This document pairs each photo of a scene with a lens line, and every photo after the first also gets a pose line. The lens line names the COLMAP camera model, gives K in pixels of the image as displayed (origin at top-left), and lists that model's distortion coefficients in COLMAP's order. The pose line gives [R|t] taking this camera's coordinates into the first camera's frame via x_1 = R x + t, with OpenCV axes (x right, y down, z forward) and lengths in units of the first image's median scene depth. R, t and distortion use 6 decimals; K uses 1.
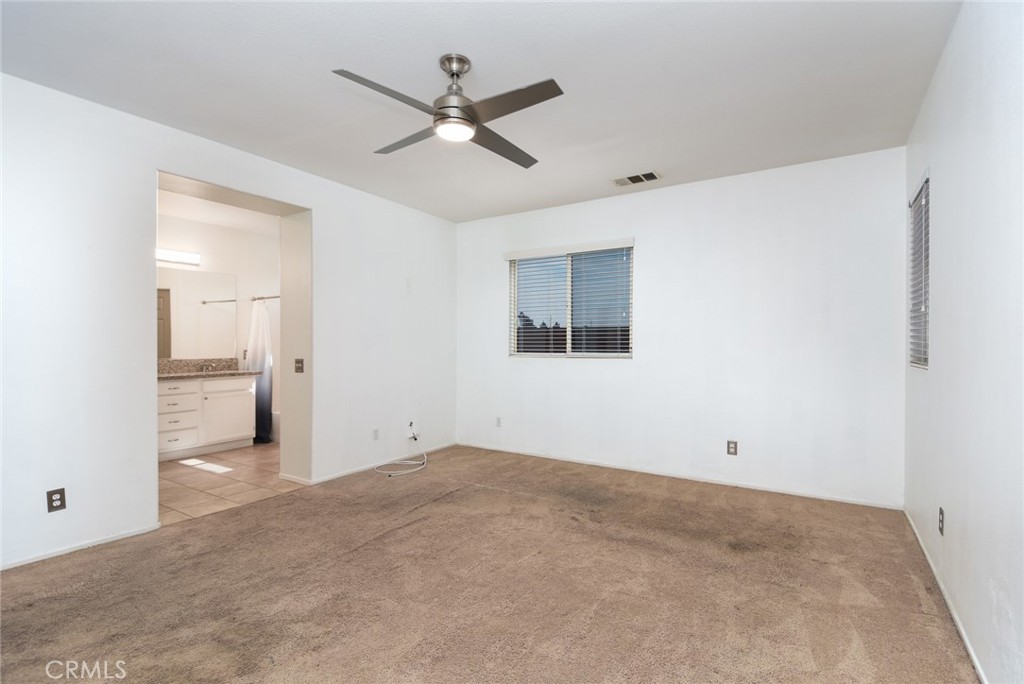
lens RADIAL K [[474.9, 0, 552.2], [0, 474.9, 338.5], [0, 0, 1]] dist [-0.001517, -0.000859]
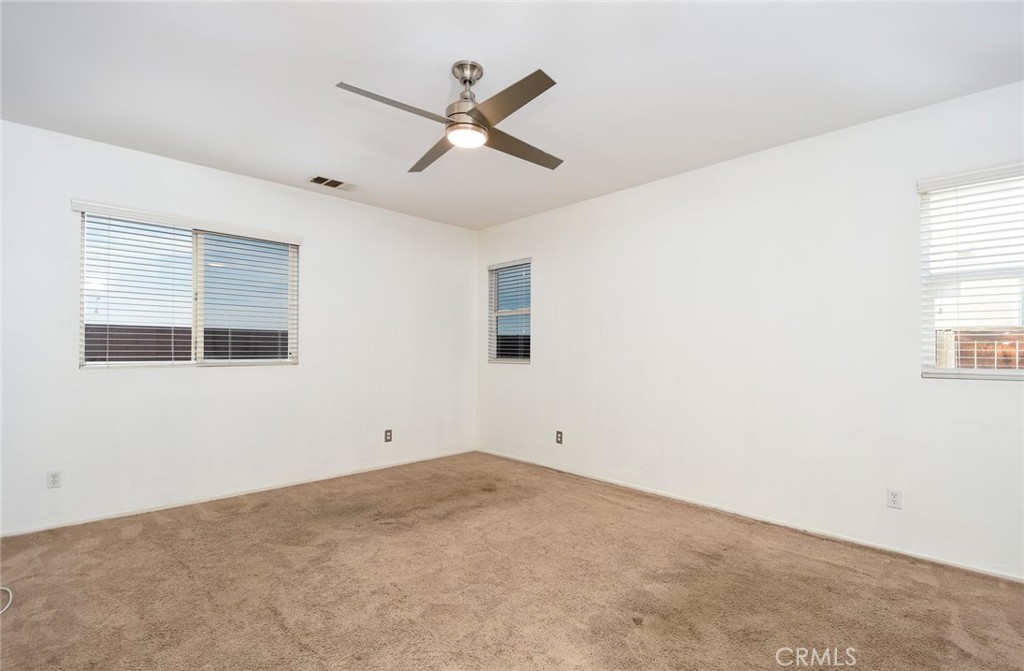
lens RADIAL K [[447.1, 0, 519.4], [0, 447.1, 338.0], [0, 0, 1]] dist [0.028851, -0.022317]
pose [[0.267311, 0.029592, 0.963156, -0.634373], [-0.014467, 0.999539, -0.026695, 0.007899], [-0.963502, -0.006798, 0.267615, 0.377240]]
